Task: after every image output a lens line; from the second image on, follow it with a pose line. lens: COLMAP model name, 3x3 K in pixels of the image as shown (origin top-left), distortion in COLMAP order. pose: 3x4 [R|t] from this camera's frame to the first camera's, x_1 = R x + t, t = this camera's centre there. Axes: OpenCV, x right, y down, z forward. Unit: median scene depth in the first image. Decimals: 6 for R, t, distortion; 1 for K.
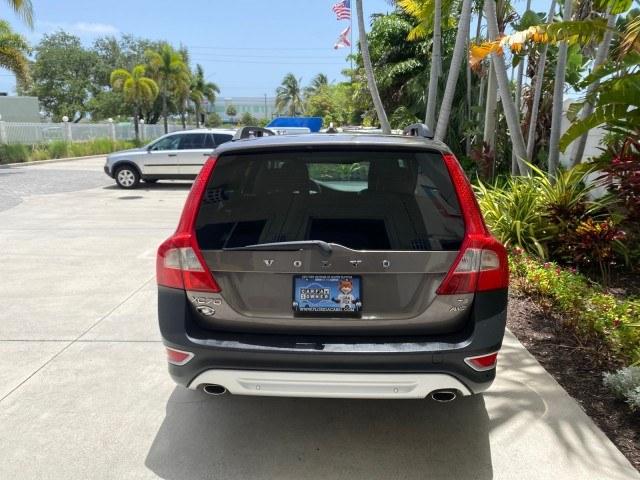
lens RADIAL K [[492.9, 0, 323.9], [0, 492.9, 238.7], [0, 0, 1]] dist [0.007786, -0.012858]
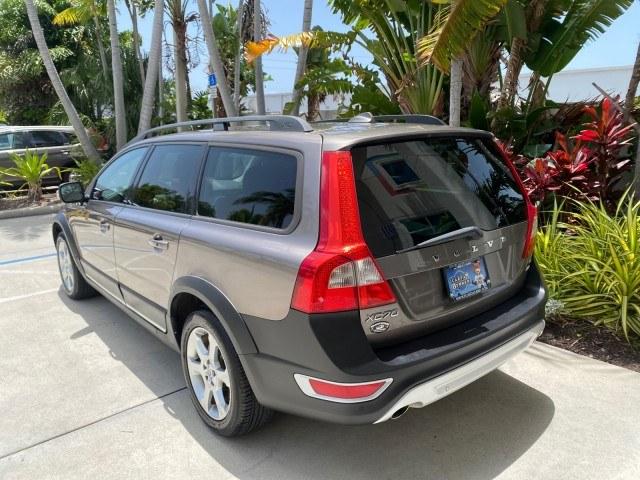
lens RADIAL K [[492.9, 0, 318.7], [0, 492.9, 236.2], [0, 0, 1]] dist [0.007786, -0.012858]
pose [[0.736676, -0.146201, 0.660253, -0.130962], [0.146863, 0.987636, 0.054832, -0.011394], [-0.660106, 0.056574, 0.749039, 0.062770]]
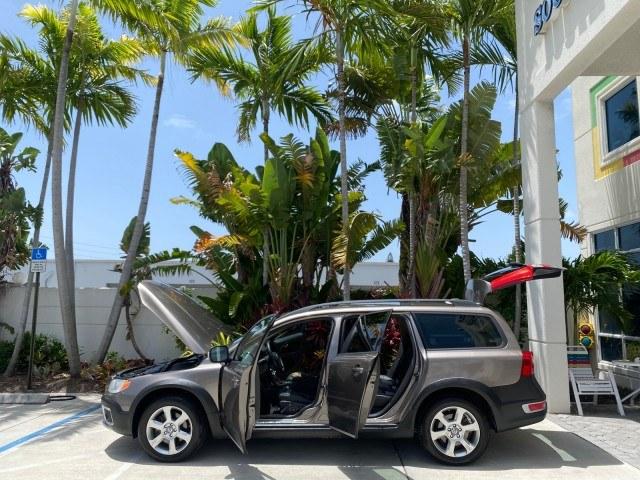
lens RADIAL K [[492.3, 0, 318.0], [0, 492.3, 238.8], [0, 0, 1]] dist [0.014113, -0.021981]
pose [[0.016509, 0.132670, 0.991023, -0.394396], [0.207812, 0.969059, -0.133191, -0.060020], [-0.978030, 0.208145, -0.011572, 0.282188]]
